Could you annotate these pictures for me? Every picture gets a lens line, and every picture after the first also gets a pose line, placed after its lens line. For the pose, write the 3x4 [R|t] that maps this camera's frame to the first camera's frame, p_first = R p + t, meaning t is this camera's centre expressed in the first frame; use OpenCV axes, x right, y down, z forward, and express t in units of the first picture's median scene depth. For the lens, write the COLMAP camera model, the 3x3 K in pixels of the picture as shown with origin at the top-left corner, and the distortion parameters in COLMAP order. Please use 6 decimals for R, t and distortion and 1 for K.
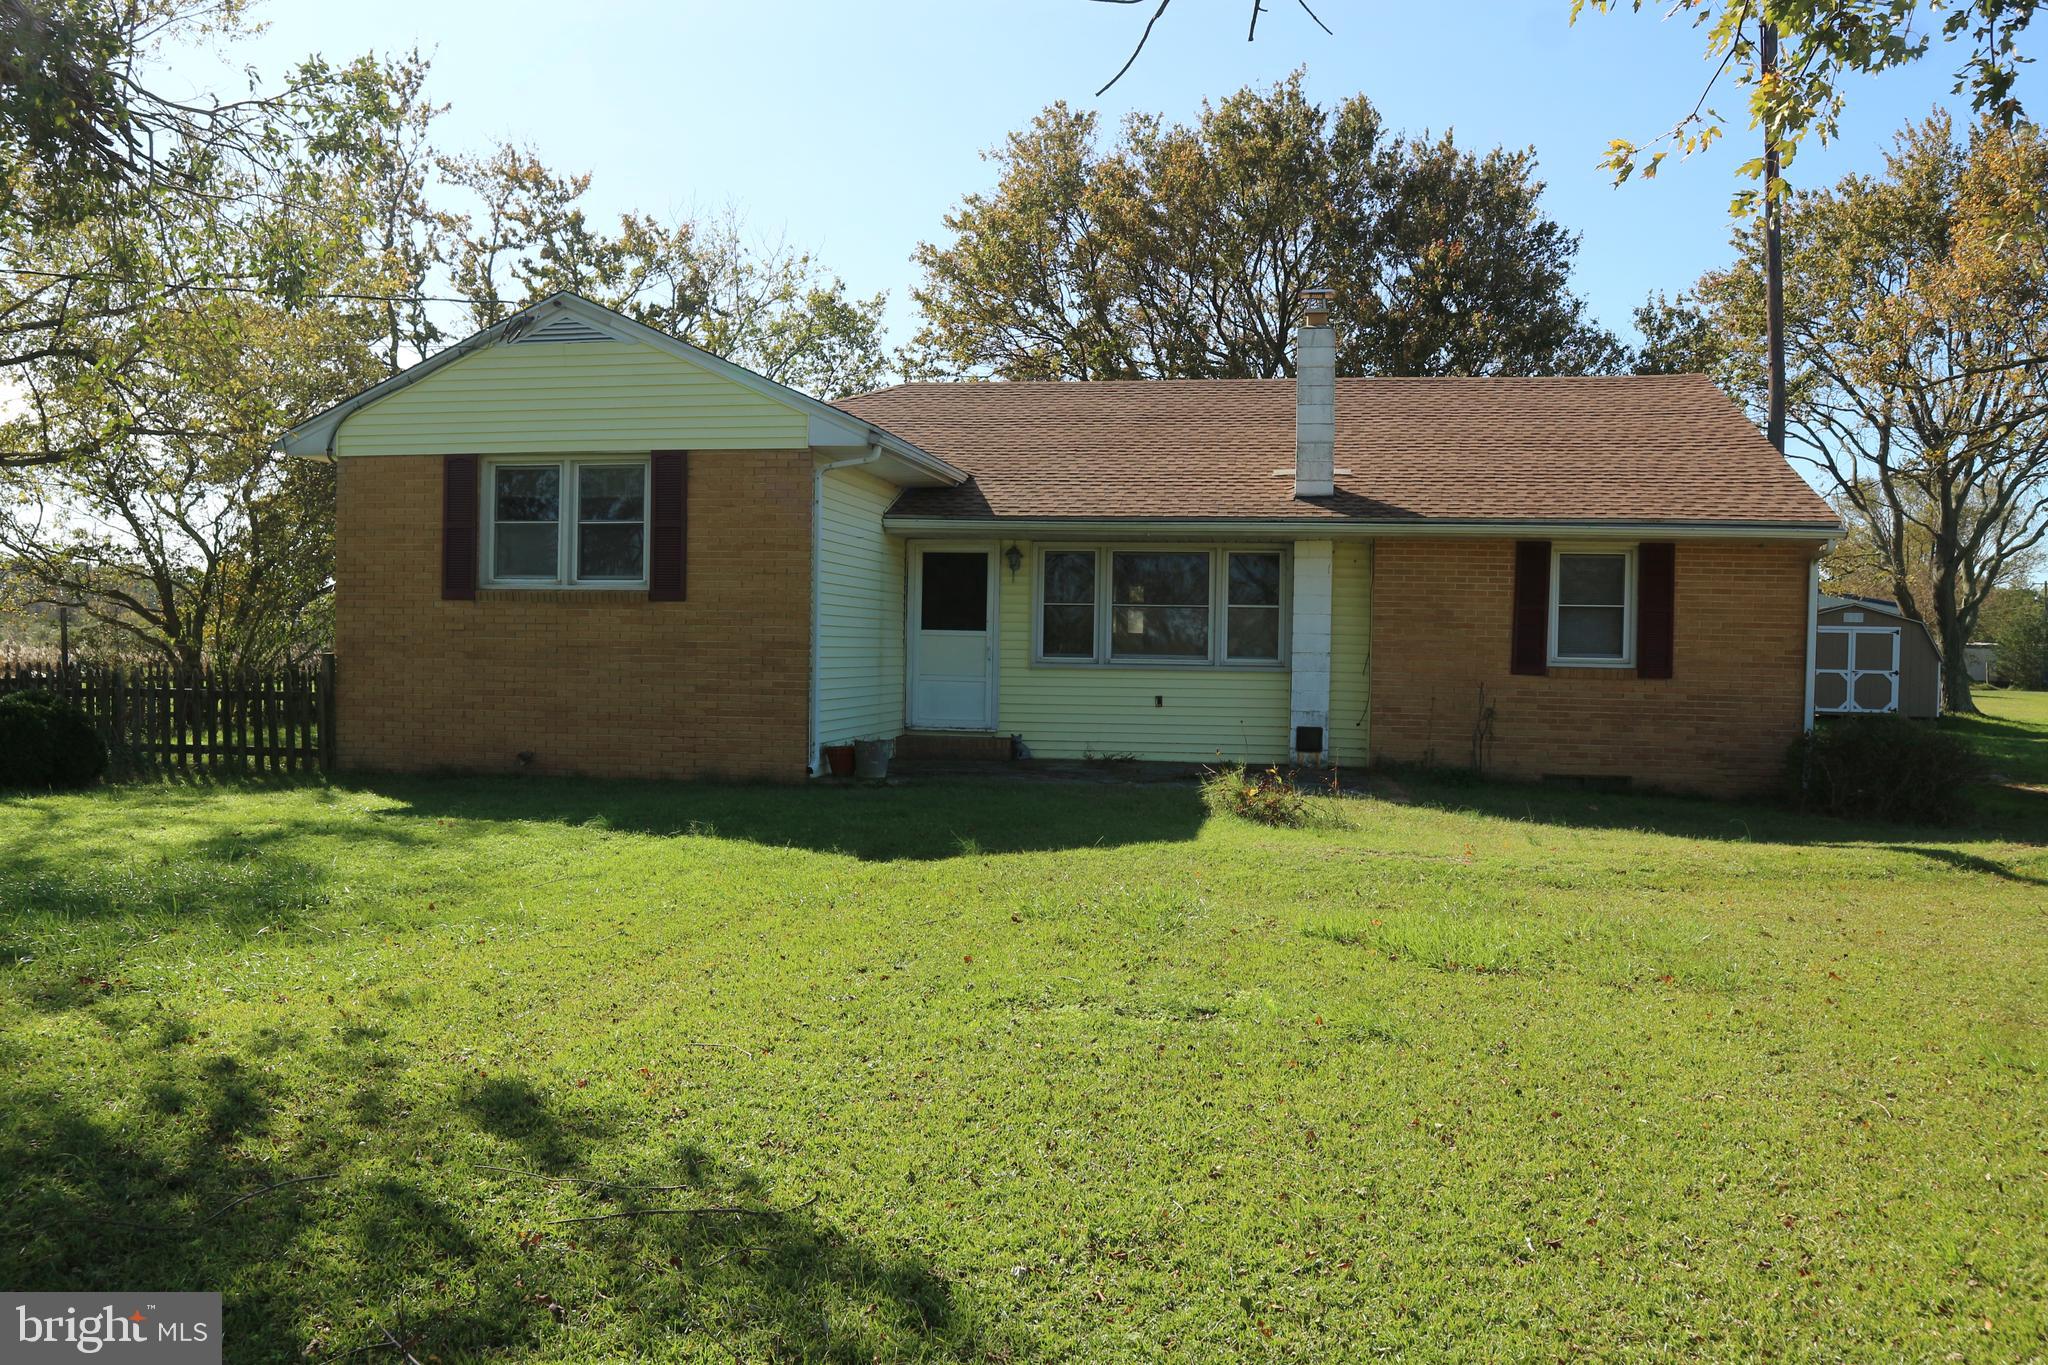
lens RADIAL K [[1560.9, 0, 1019.0], [0, 1560.9, 705.9], [0, 0, 1]] dist [-0.081380, 0.035317]
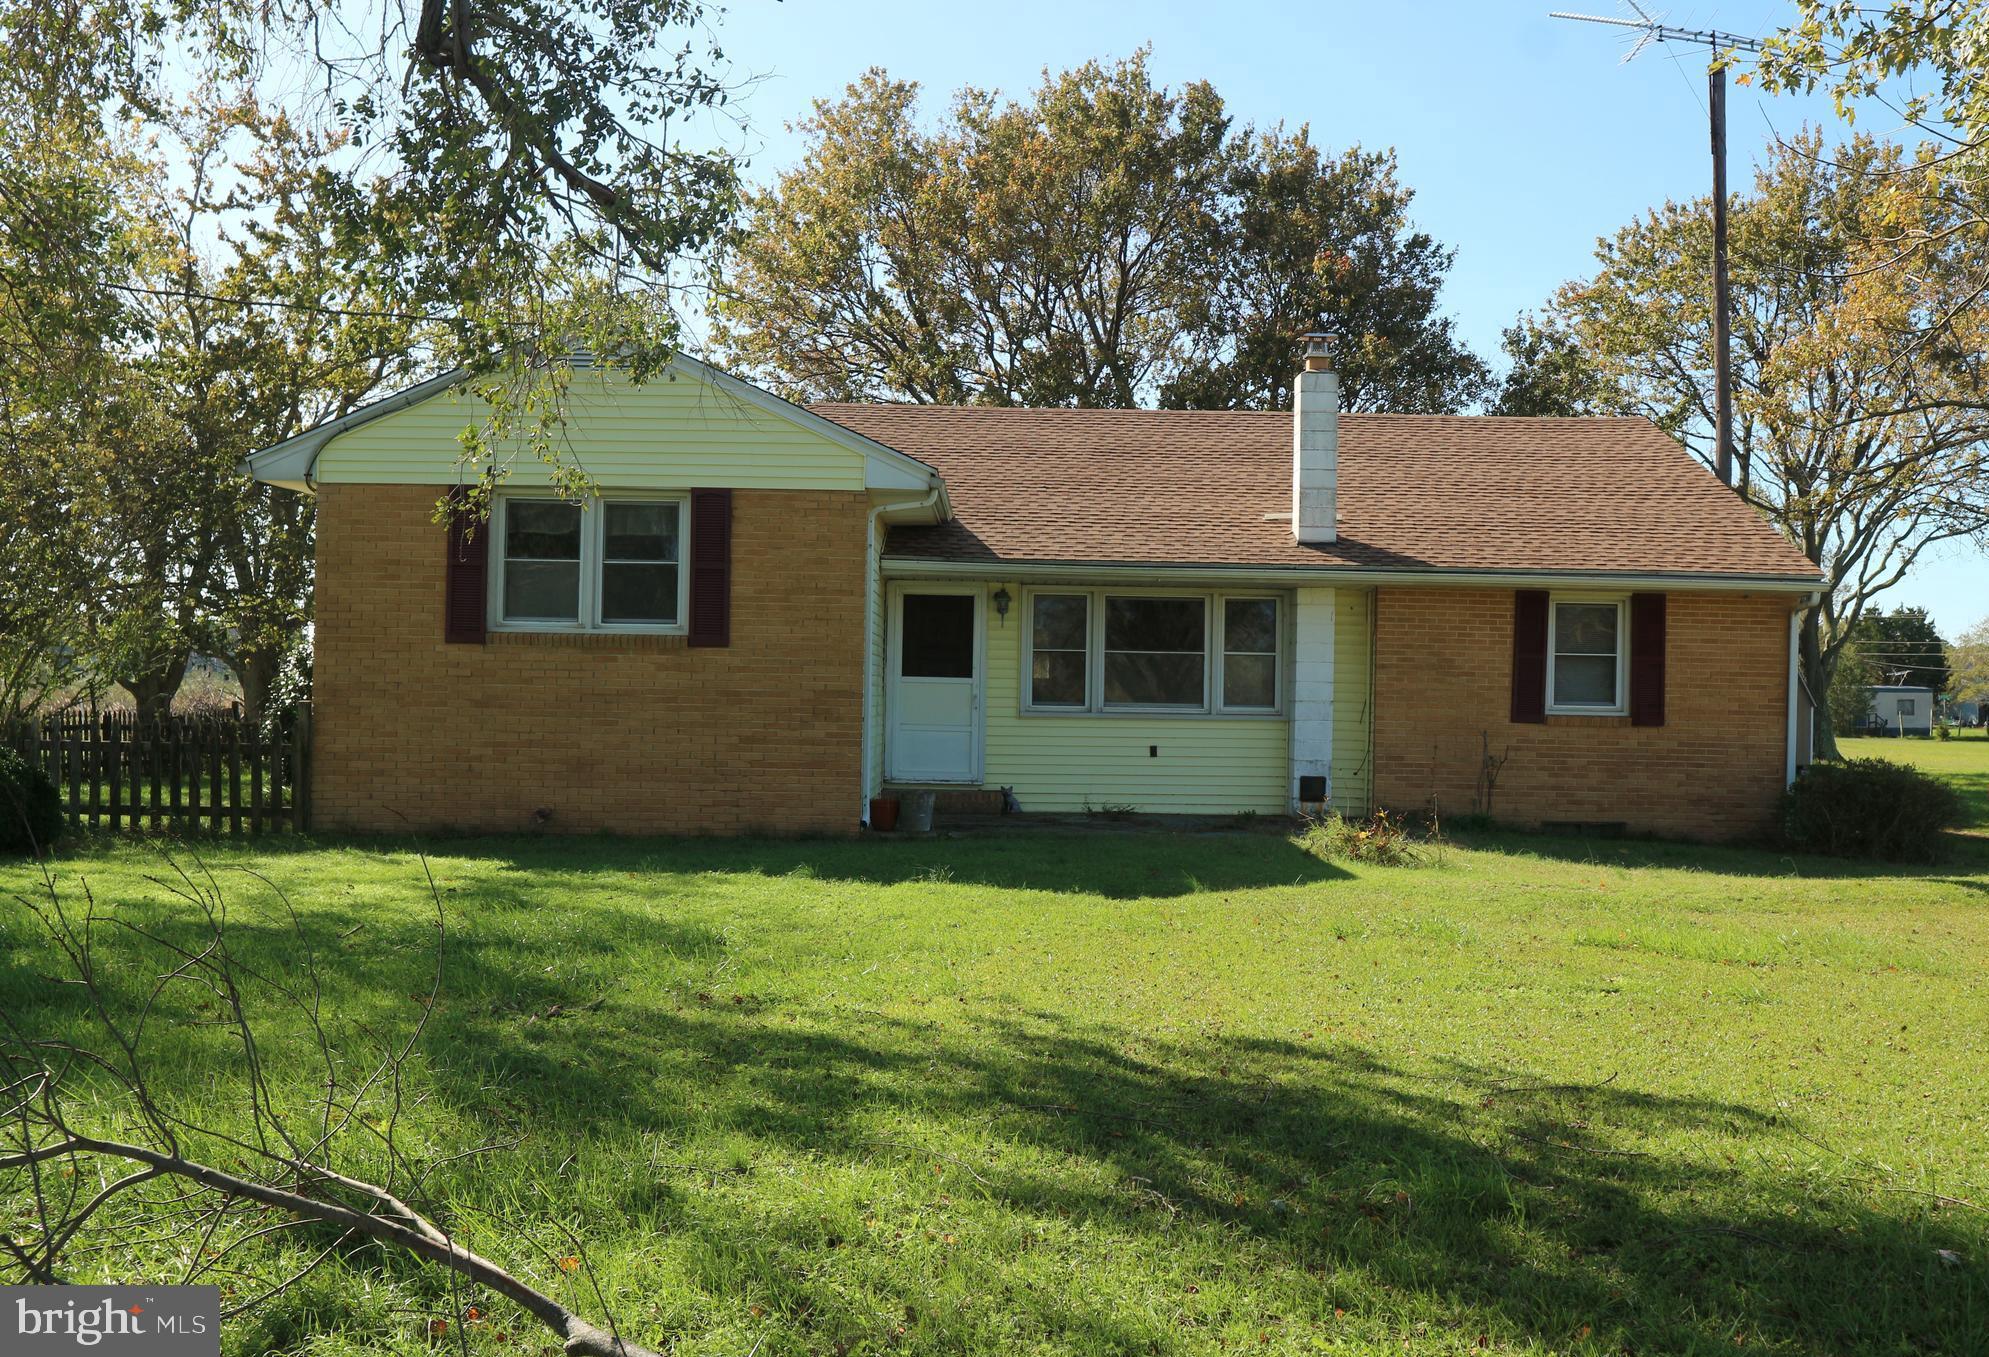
lens RADIAL K [[1903.1, 0, 1020.0], [0, 1903.1, 738.3], [0, 0, 1]] dist [-0.015748, 0.000000]
pose [[0.981285, -0.003601, 0.192526, -0.227566], [0.005964, 0.999914, -0.011696, 0.002383], [-0.192467, 0.012626, 0.981222, -0.148171]]
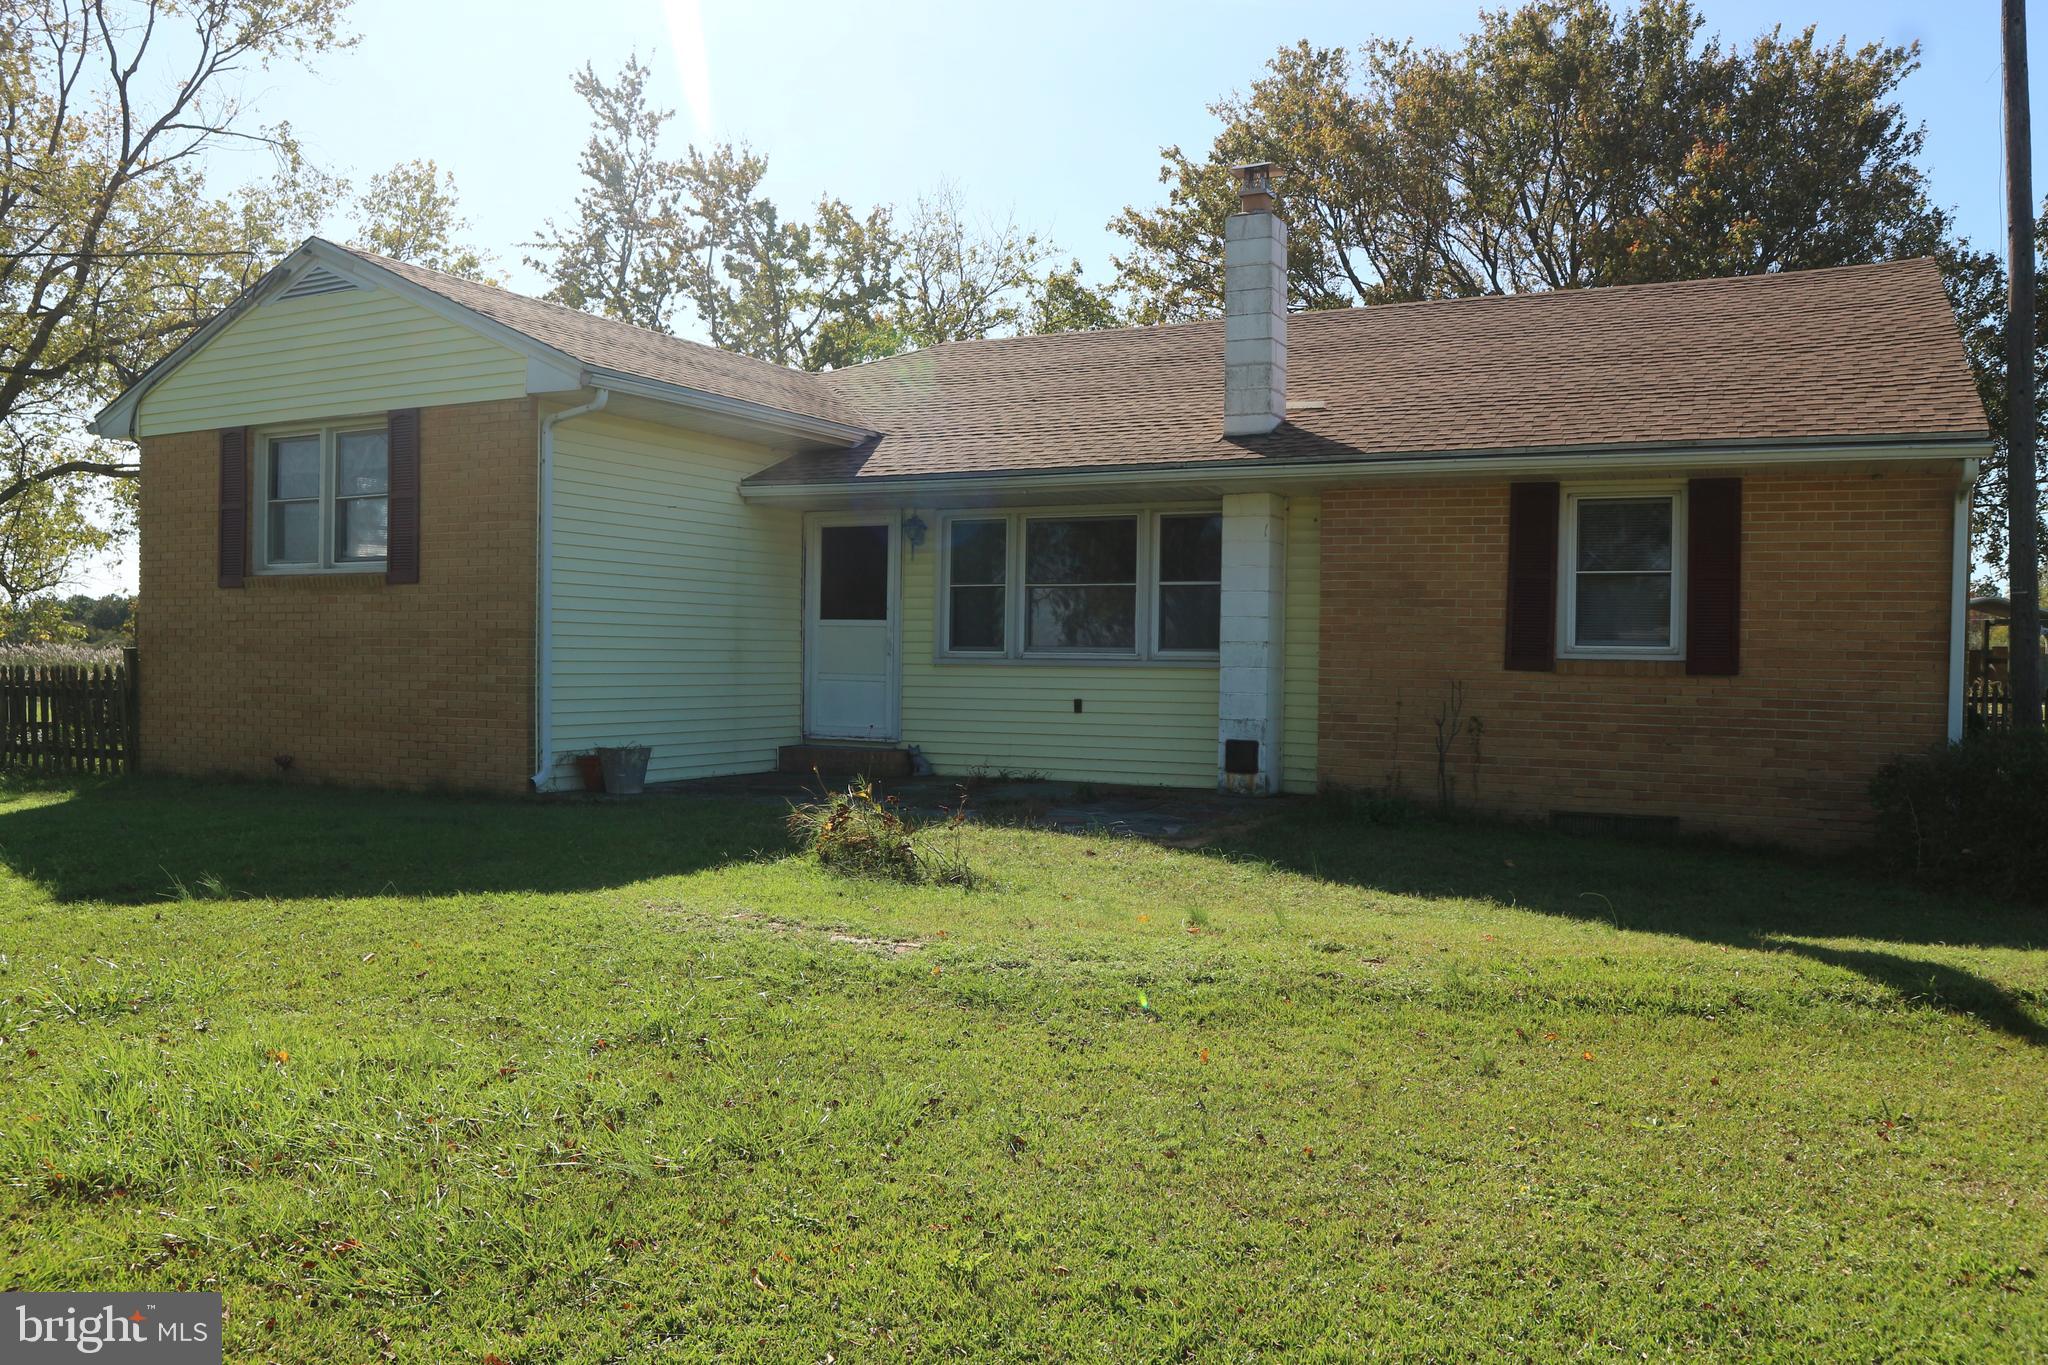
lens RADIAL K [[1560.9, 0, 1020.9], [0, 1560.9, 715.4], [0, 0, 1]] dist [-0.081380, 0.035317]
pose [[0.955952, 0.007167, -0.293436, 0.305961], [-0.008436, 0.999960, -0.003060, 0.004626], [0.293403, 0.005401, 0.955974, 0.244370]]
